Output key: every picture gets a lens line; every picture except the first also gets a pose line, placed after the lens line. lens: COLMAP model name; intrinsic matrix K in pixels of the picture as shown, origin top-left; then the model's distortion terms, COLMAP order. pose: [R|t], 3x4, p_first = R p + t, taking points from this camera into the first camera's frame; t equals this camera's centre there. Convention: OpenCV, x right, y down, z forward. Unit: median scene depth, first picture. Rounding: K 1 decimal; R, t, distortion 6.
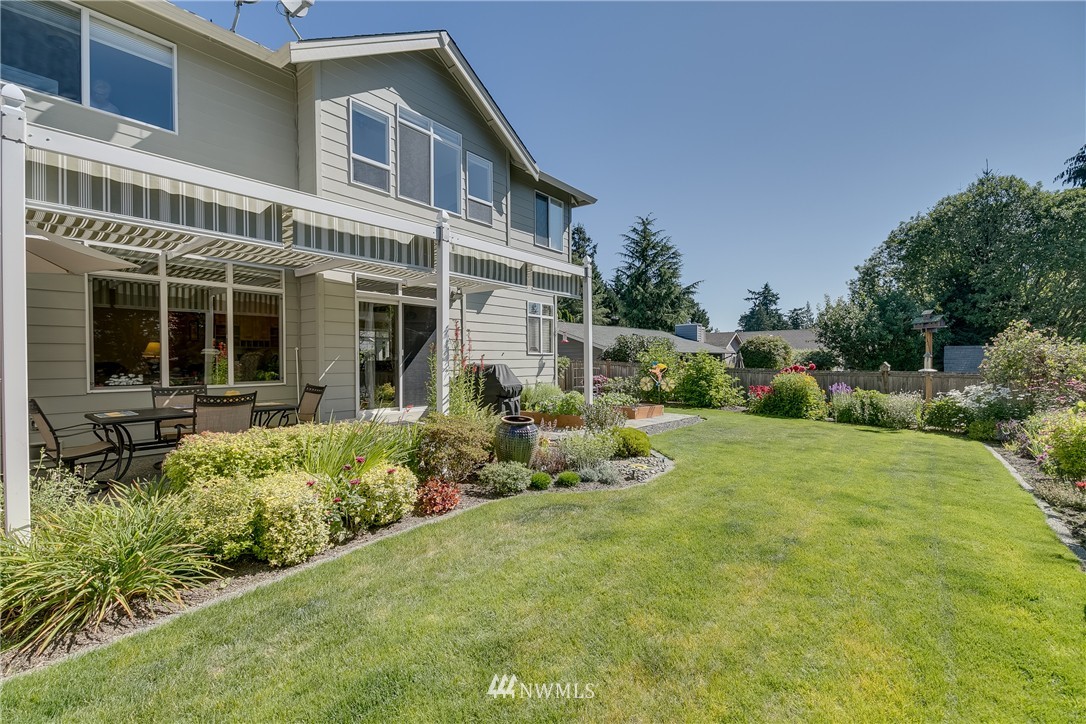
lens RADIAL K [[480.0, 0, 544.7], [0, 480.0, 359.6], [0, 0, 1]] dist [0.013938, -0.003868]
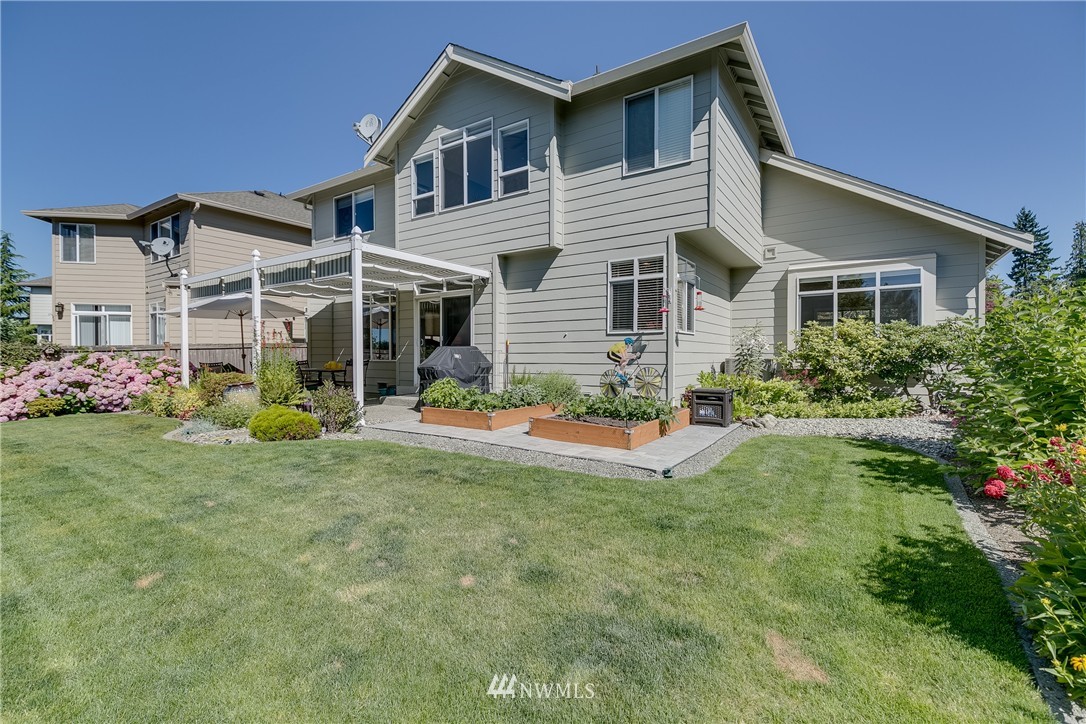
lens RADIAL K [[480.0, 0, 545.6], [0, 480.0, 364.7], [0, 0, 1]] dist [0.013938, -0.003868]
pose [[0.082459, 0.016743, -0.996454, 0.938865], [0.000970, 0.999857, 0.016880, 0.032217], [0.996594, -0.002359, 0.082431, 1.150100]]
